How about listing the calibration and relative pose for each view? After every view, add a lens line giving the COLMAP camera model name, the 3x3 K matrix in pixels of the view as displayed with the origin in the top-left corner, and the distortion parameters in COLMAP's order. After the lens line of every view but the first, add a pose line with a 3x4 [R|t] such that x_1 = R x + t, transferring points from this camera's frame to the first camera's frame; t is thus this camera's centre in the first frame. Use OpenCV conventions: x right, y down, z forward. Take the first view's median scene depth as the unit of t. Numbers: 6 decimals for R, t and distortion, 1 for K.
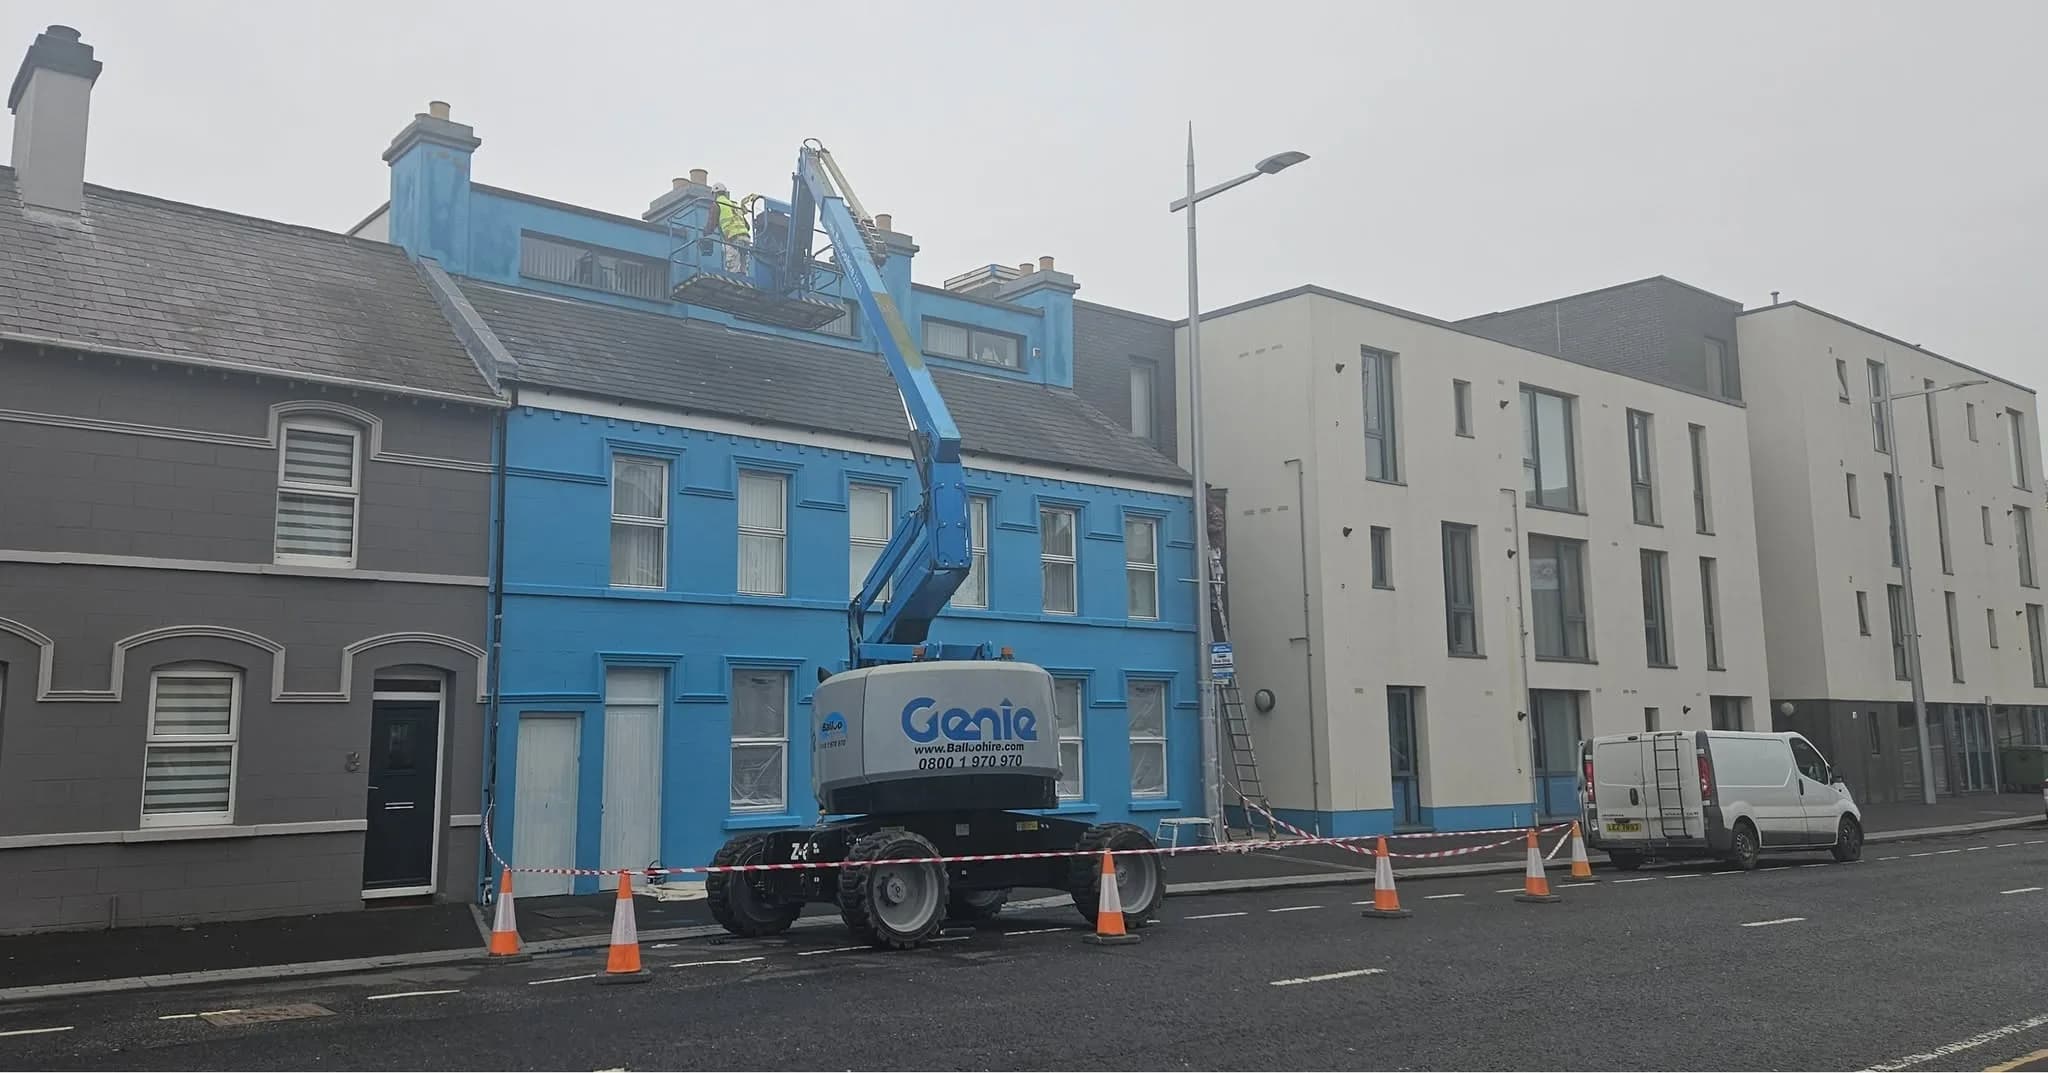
lens RADIAL K [[1630.3, 0, 1017.8], [0, 1630.3, 525.7], [0, 0, 1]] dist [0.038142, -0.016644]
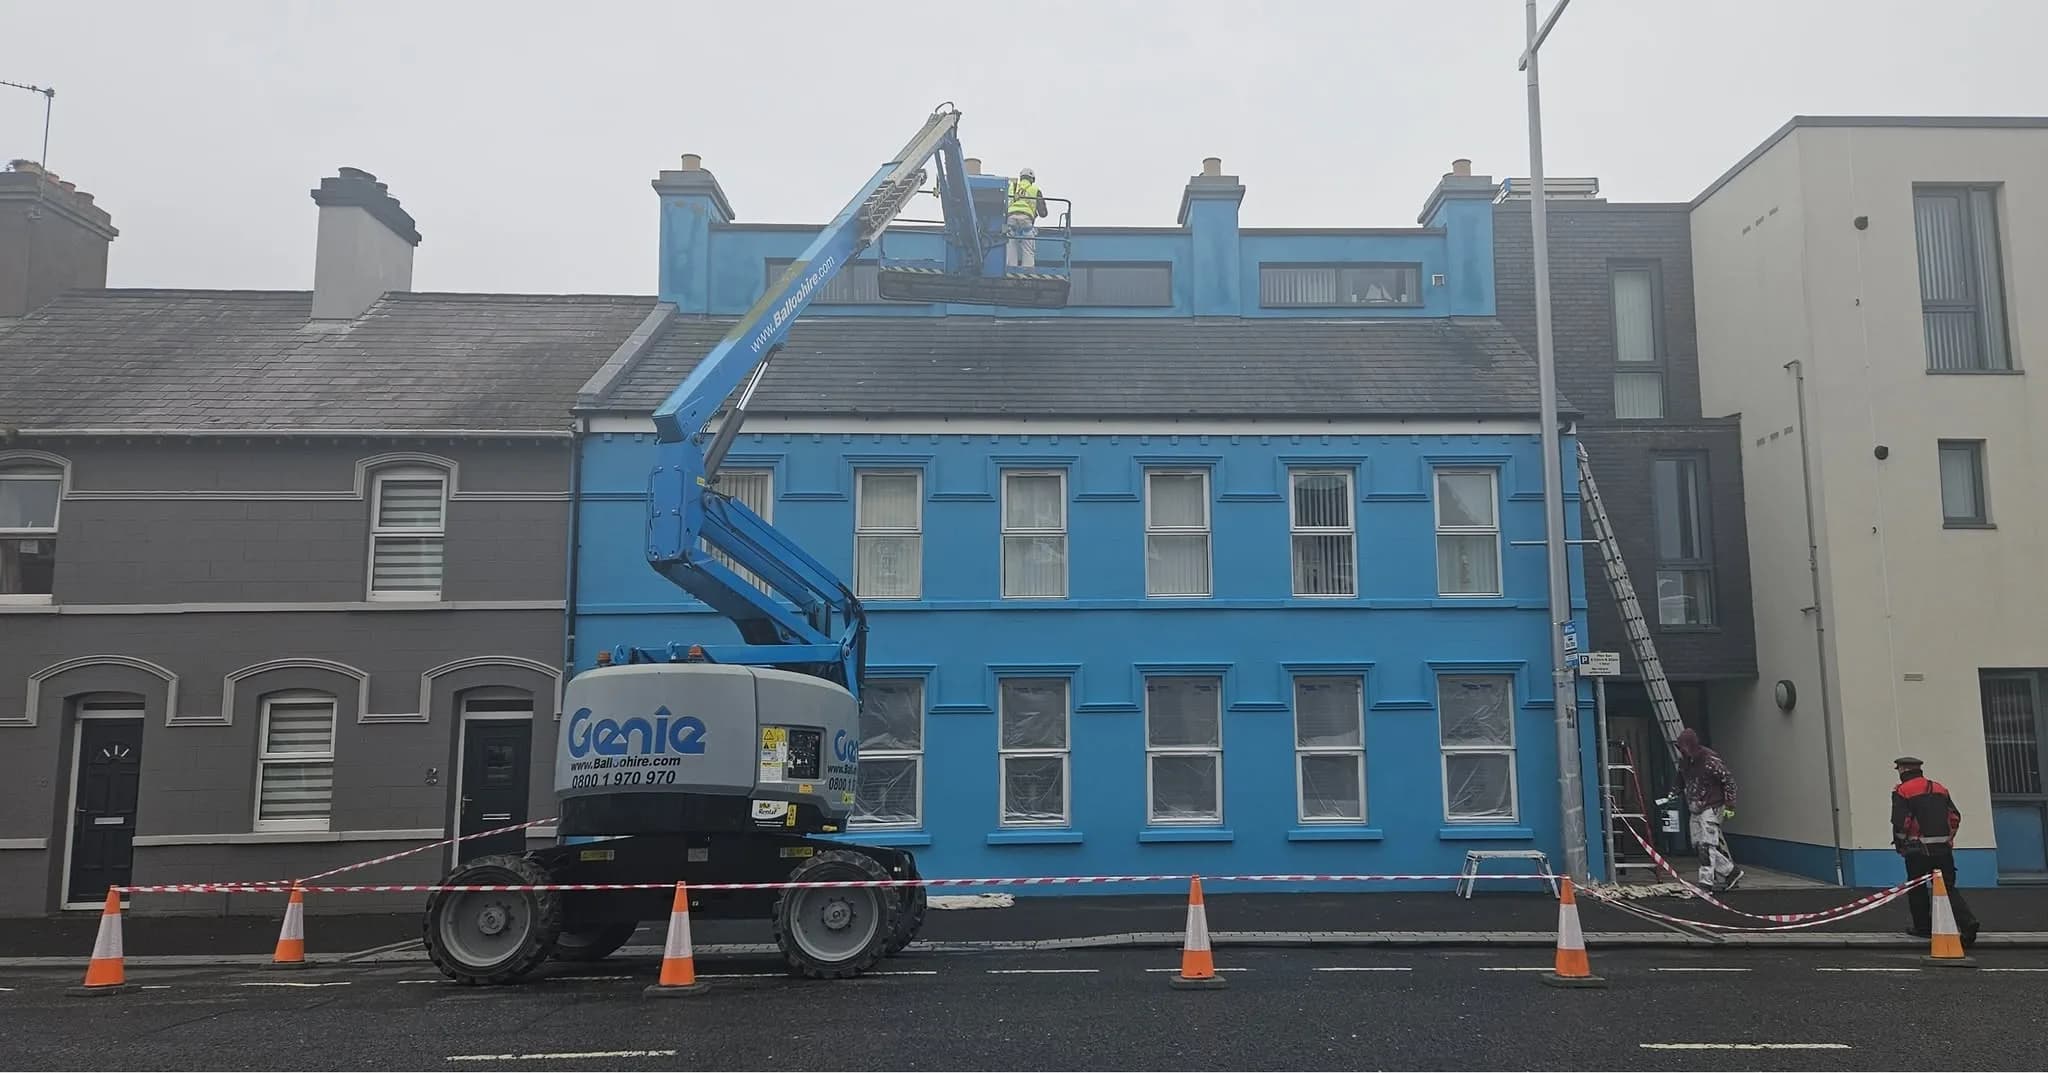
lens RADIAL K [[1630.3, 0, 1028.1], [0, 1630.3, 557.3], [0, 0, 1]] dist [0.038142, -0.016644]
pose [[0.793287, -0.078512, -0.603764, 0.564279], [0.085912, 0.996163, -0.016659, 0.048714], [0.602756, -0.038655, 0.796989, 0.357315]]
